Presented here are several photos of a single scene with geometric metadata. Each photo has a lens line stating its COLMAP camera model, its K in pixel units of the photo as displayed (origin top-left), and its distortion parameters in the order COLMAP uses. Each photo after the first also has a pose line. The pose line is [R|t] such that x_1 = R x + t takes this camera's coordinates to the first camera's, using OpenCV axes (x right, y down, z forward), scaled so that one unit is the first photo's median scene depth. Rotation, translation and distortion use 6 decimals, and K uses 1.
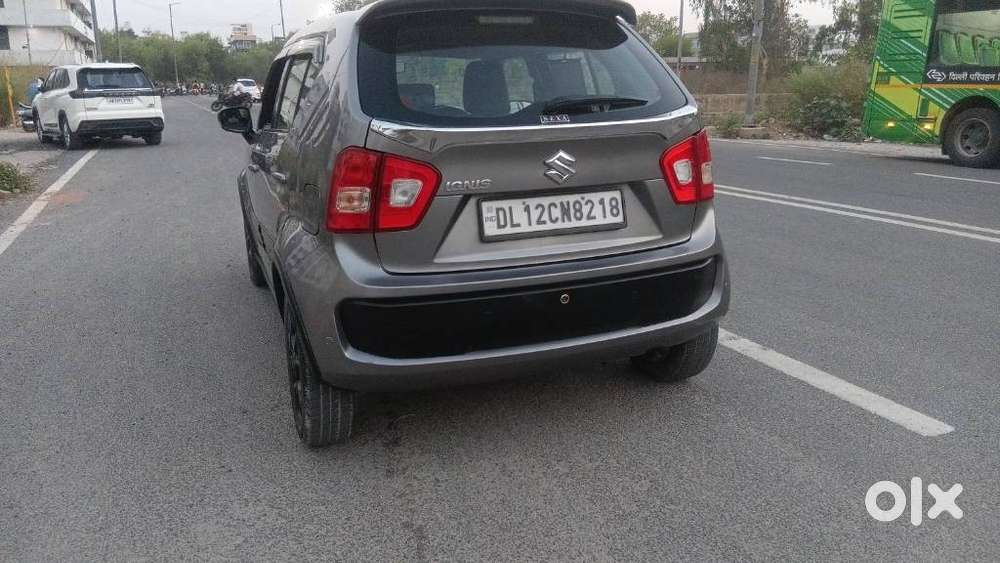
lens RADIAL K [[757.7, 0, 498.9], [0, 757.7, 280.7], [0, 0, 1]] dist [0.085097, -0.148301]
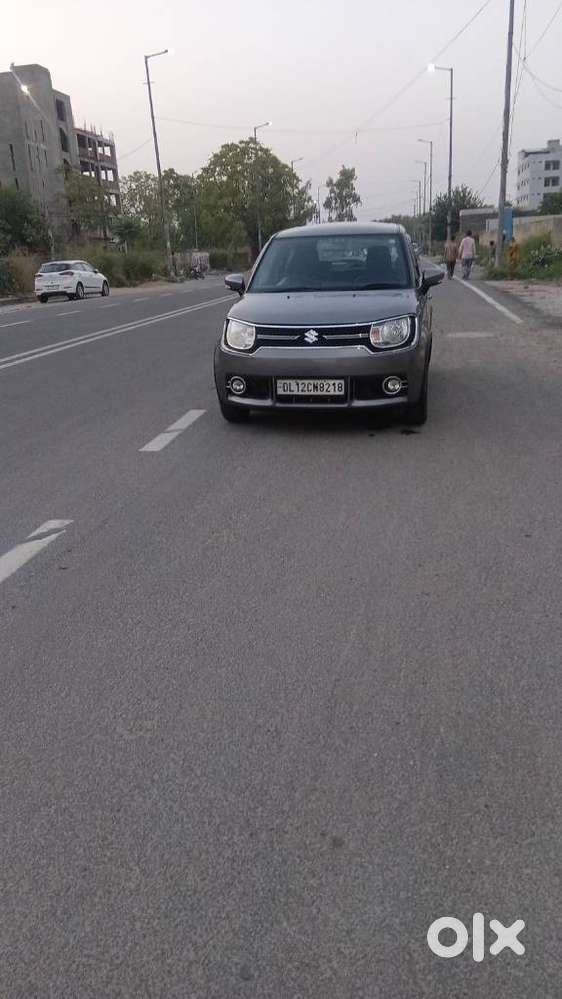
lens RADIAL K [[756.9, 0, 283.3], [0, 756.9, 506.1], [0, 0, 1]] dist [0.085097, -0.148301]
pose [[0.853822, 0.234409, -0.464802, 1.110161], [-0.087441, 0.944773, 0.315844, -0.450564], [0.513169, -0.229031, 0.827165, -0.962585]]
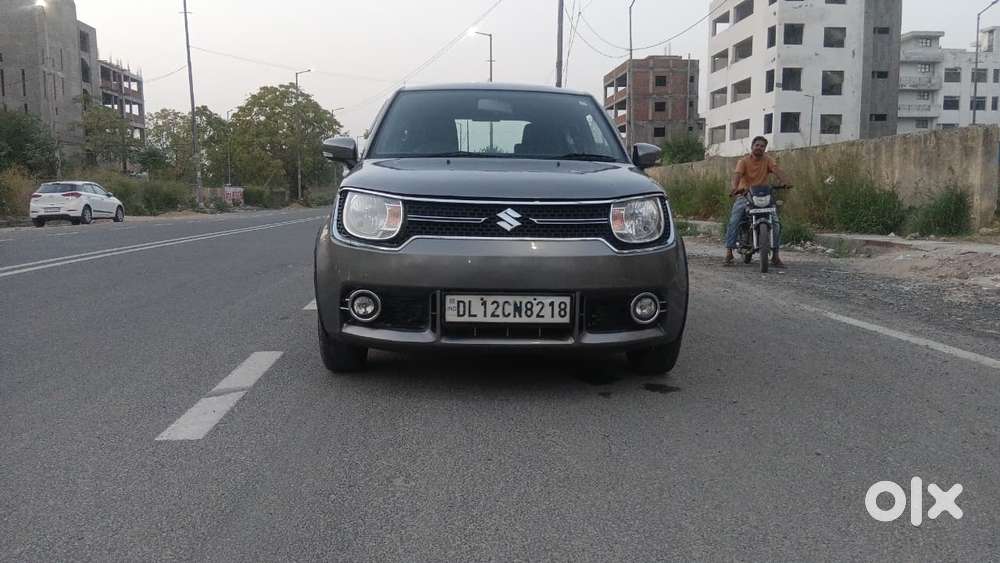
lens RADIAL K [[757.7, 0, 507.3], [0, 757.7, 283.0], [0, 0, 1]] dist [0.085097, -0.148301]
pose [[0.948441, 0.147401, -0.280593, 0.401044], [-0.130172, 0.988324, 0.079185, -0.223162], [0.288989, -0.038577, 0.956555, -0.164648]]
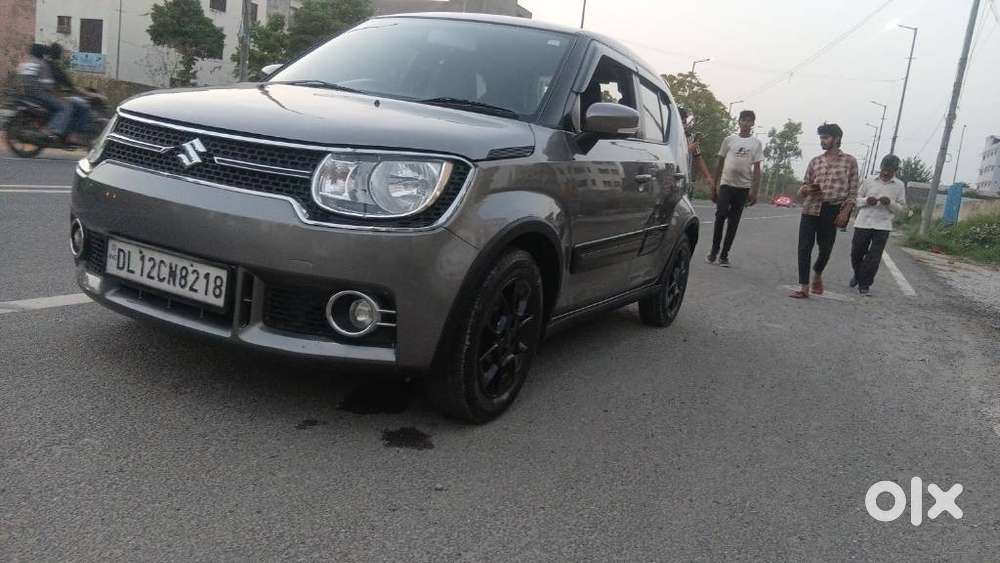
lens RADIAL K [[757.7, 0, 501.6], [0, 757.7, 286.7], [0, 0, 1]] dist [0.085097, -0.148301]
pose [[0.655857, 0.319321, -0.684022, 0.955381], [-0.261484, 0.946128, 0.190963, -0.346944], [0.708151, 0.053617, 0.704022, 0.627715]]
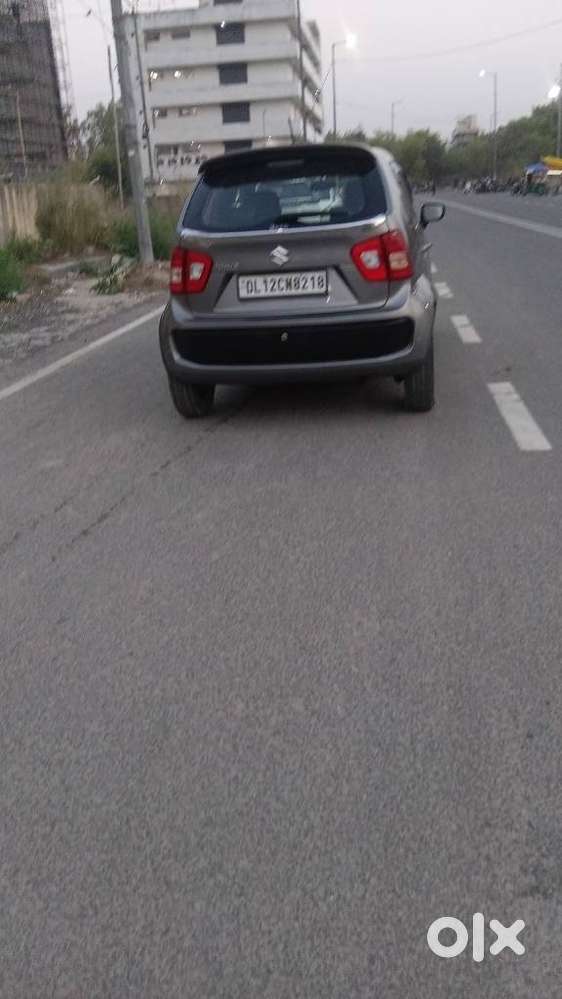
lens RADIAL K [[756.9, 0, 289.8], [0, 756.9, 503.1], [0, 0, 1]] dist [0.085097, -0.148301]
pose [[0.863412, 0.148487, -0.482153, 0.967181], [-0.074097, 0.982665, 0.169940, 0.098905], [0.499028, -0.111002, 0.859447, -0.506539]]
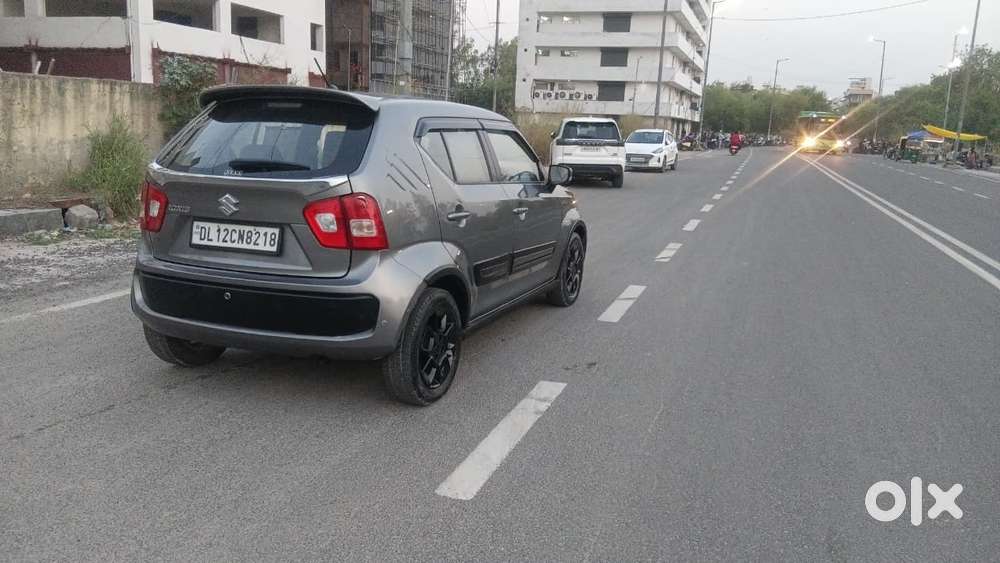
lens RADIAL K [[757.7, 0, 504.3], [0, 757.7, 289.6], [0, 0, 1]] dist [0.085097, -0.148301]
pose [[0.732492, 0.177232, -0.657300, 1.396363], [-0.212108, 0.976872, 0.027028, -0.135732], [0.646889, 0.119621, 0.753144, 0.243203]]
